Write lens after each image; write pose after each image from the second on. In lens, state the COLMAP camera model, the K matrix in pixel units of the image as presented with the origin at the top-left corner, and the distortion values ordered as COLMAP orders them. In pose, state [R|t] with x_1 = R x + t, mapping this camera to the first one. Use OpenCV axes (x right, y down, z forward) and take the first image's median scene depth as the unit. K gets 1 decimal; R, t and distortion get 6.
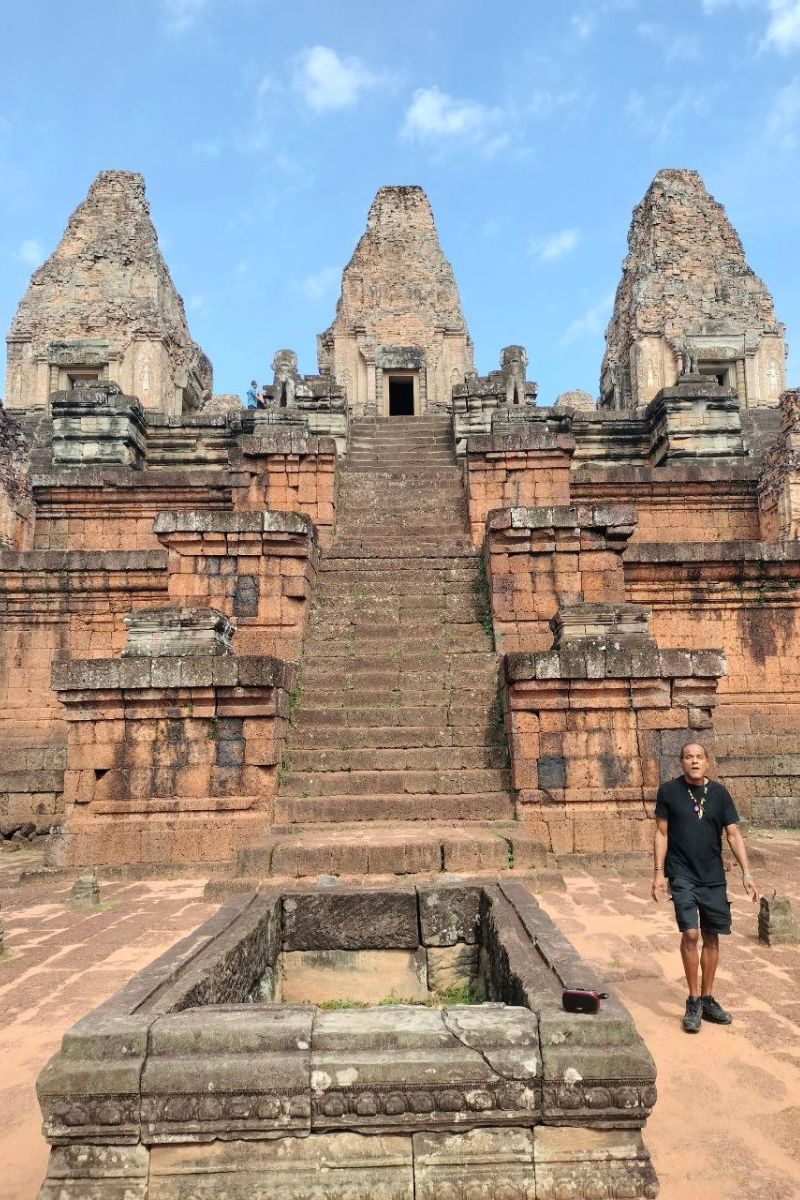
lens RADIAL K [[945.2, 0, 418.5], [0, 945.2, 597.6], [0, 0, 1]] dist [-0.003557, -0.006145]
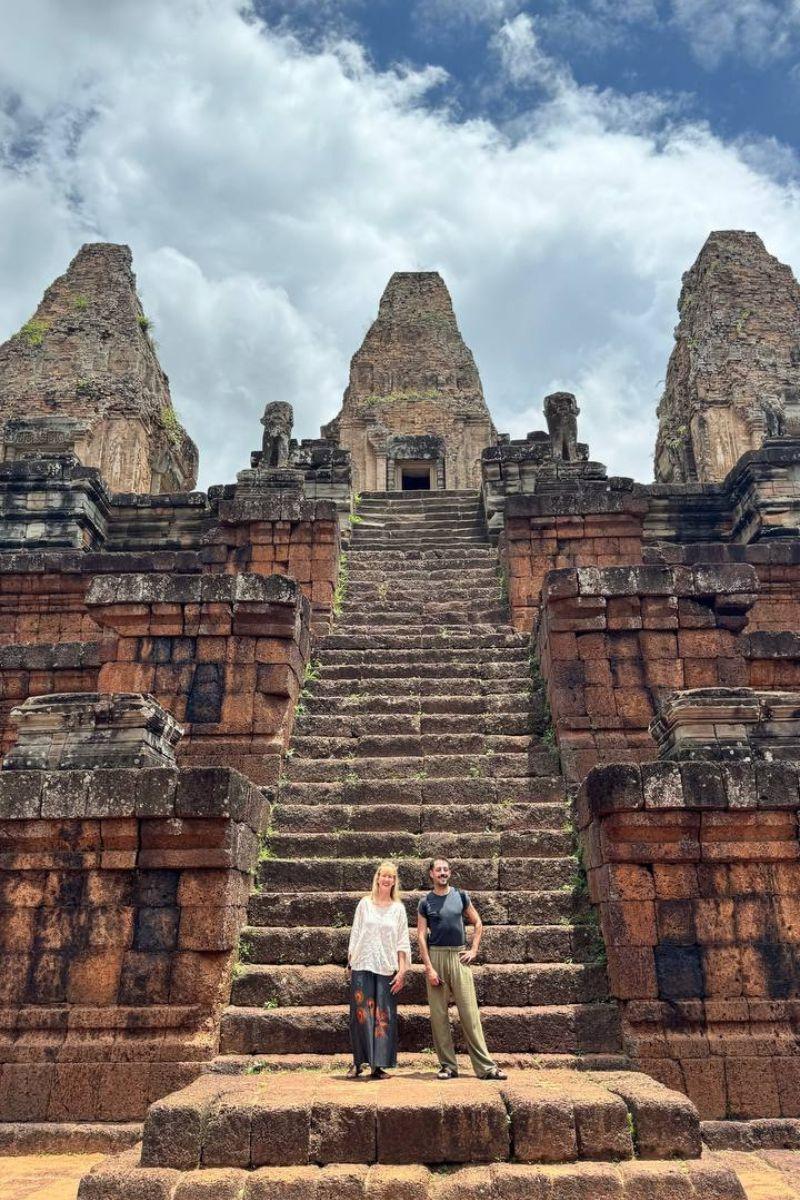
lens RADIAL K [[1111.3, 0, 398.8], [0, 1111.3, 464.9], [0, 0, 1]] dist [0.133222, -0.282413]
pose [[0.999465, -0.000316, -0.032720, -0.006772], [-0.007335, 0.972344, -0.233440, 0.018742], [0.031888, 0.233555, 0.971821, 0.100271]]
